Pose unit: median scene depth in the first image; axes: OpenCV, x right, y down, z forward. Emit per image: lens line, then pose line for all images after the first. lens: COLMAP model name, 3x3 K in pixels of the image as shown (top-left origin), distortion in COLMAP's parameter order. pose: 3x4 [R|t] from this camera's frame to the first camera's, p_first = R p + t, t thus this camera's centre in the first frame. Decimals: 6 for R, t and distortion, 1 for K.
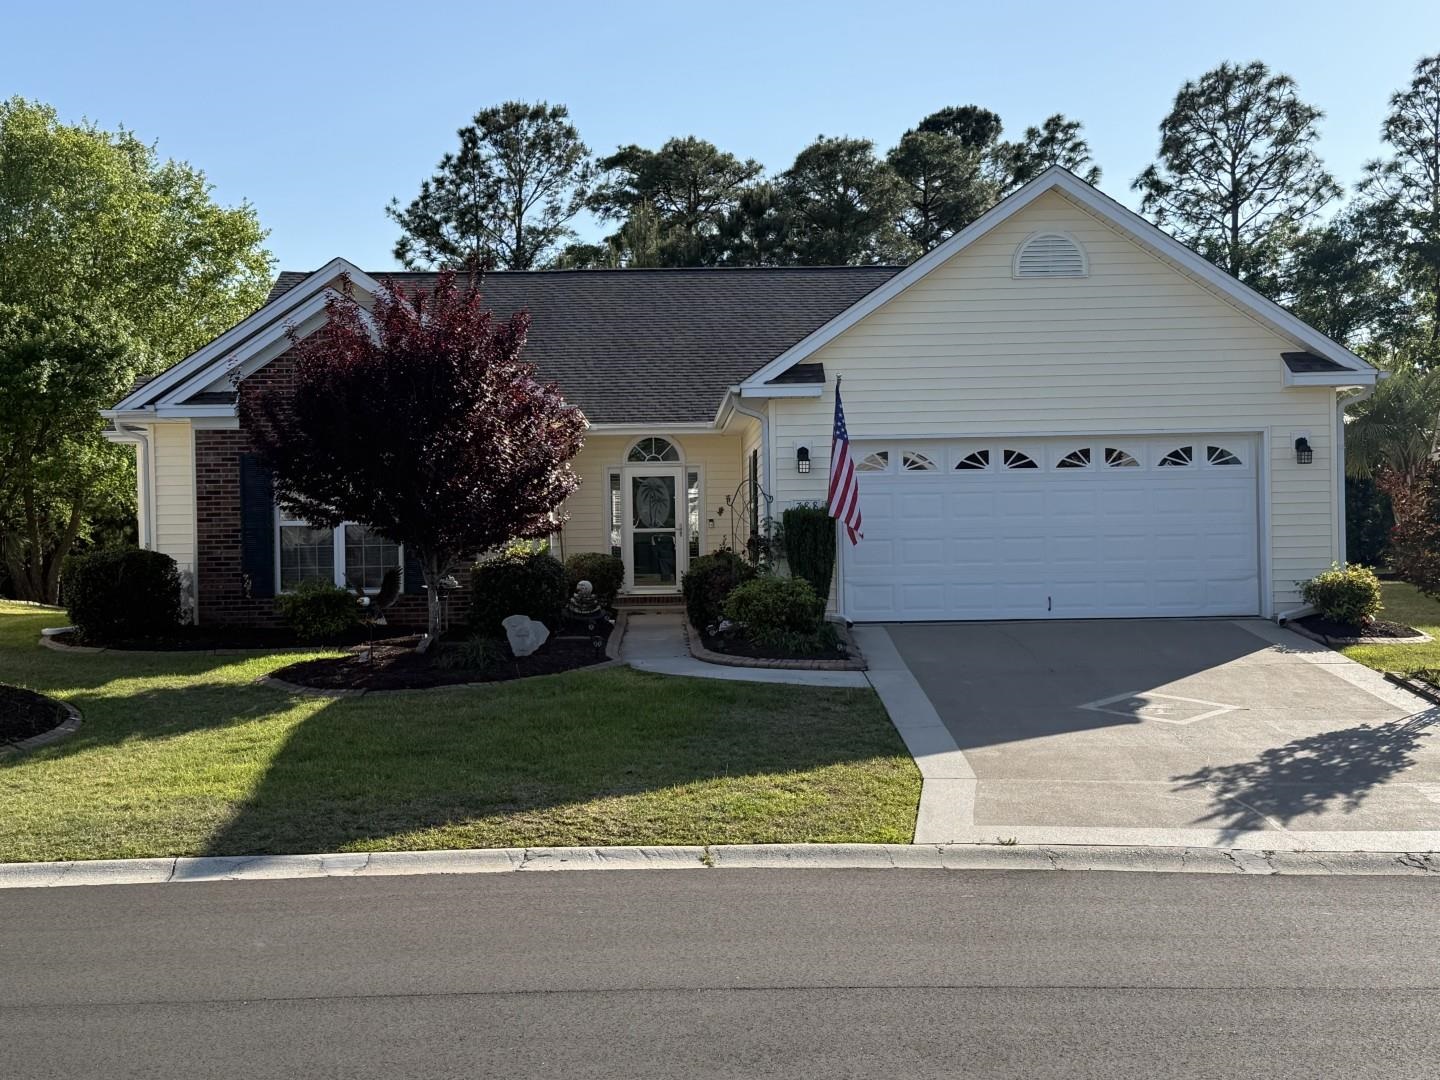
lens RADIAL K [[1878.4, 0, 711.3], [0, 1878.4, 537.8], [0, 0, 1]] dist [0.150178, 0.000000]
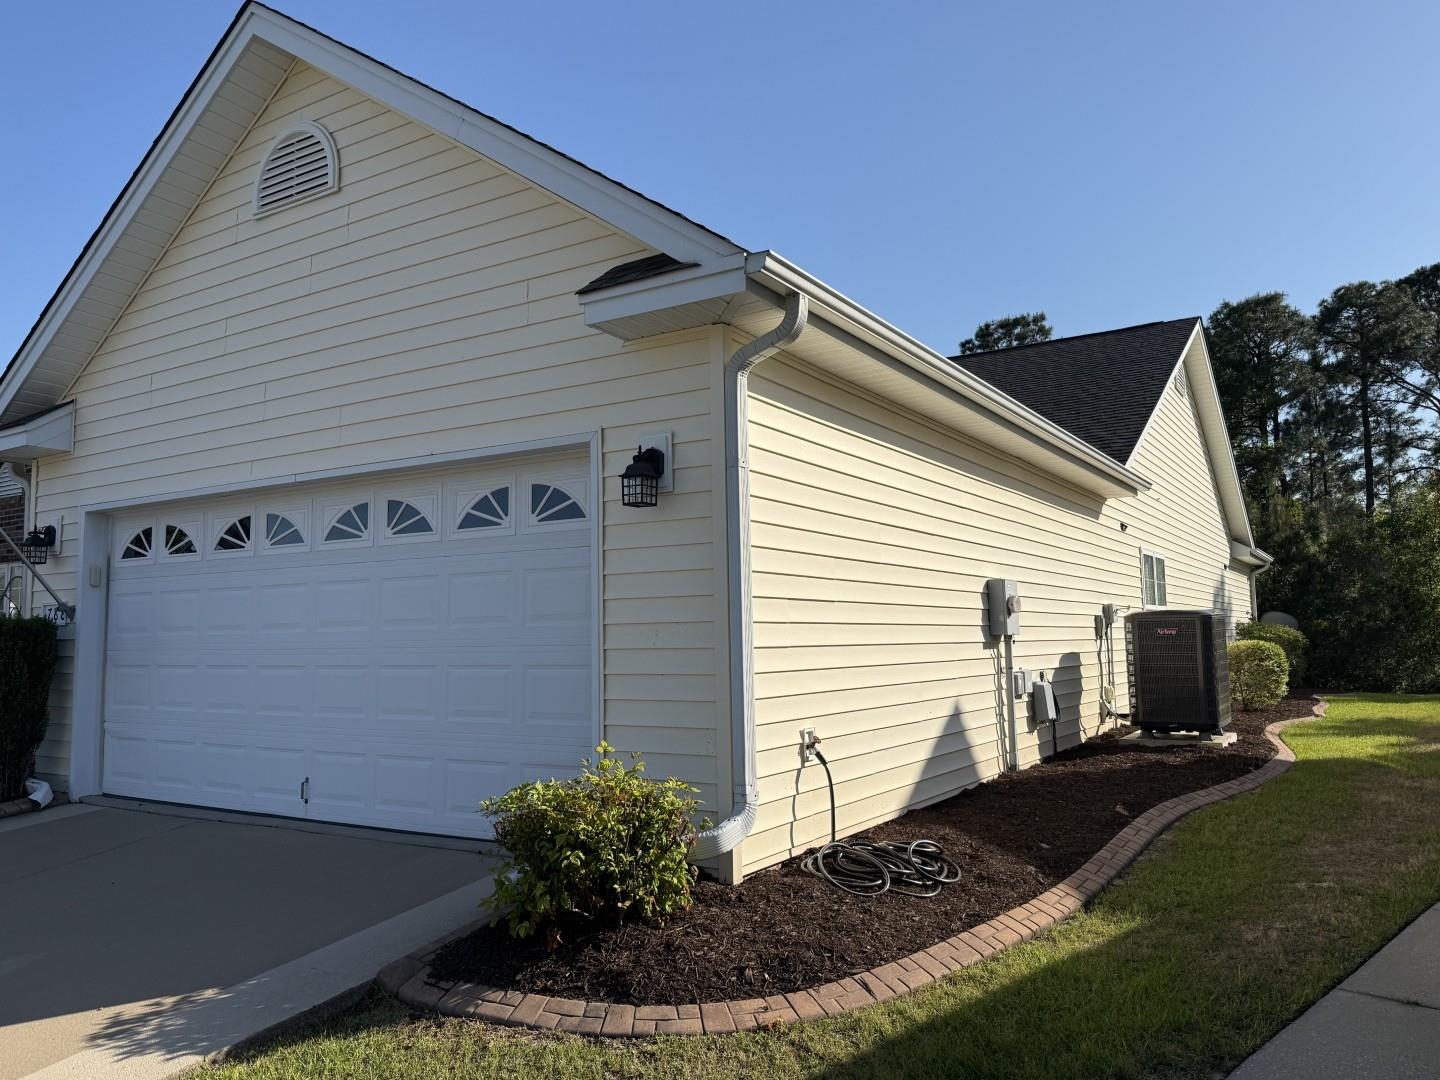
lens RADIAL K [[1065.9, 0, 700.1], [0, 1065.9, 527.8], [0, 0, 1]] dist [0.041762, -0.060975]
pose [[0.819854, -0.051076, -0.570290, 0.418439], [-0.005865, 0.995212, -0.097564, -0.010074], [0.572542, 0.083333, 0.815629, 0.747581]]
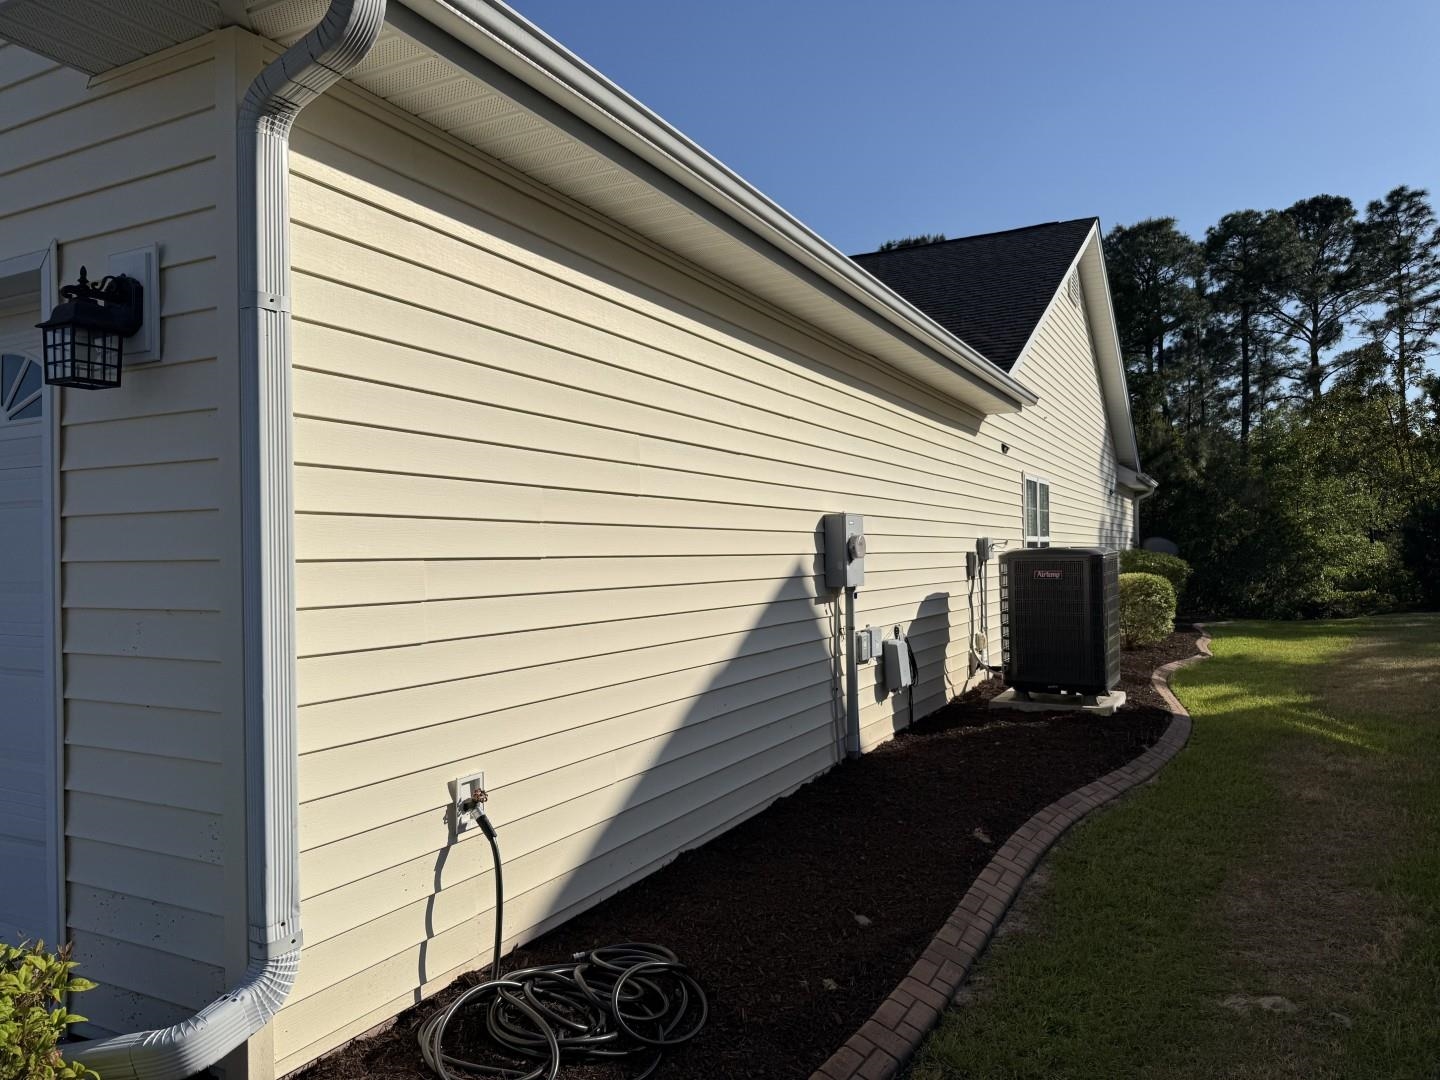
lens RADIAL K [[1018.5, 0, 715.8], [0, 1018.5, 536.7], [0, 0, 1]] dist [0.067441, -0.087265]
pose [[0.870657, -0.000885, -0.491889, 0.396181], [-0.006378, 0.999894, -0.013088, -0.018740], [0.491849, 0.014533, 0.870559, 0.854930]]
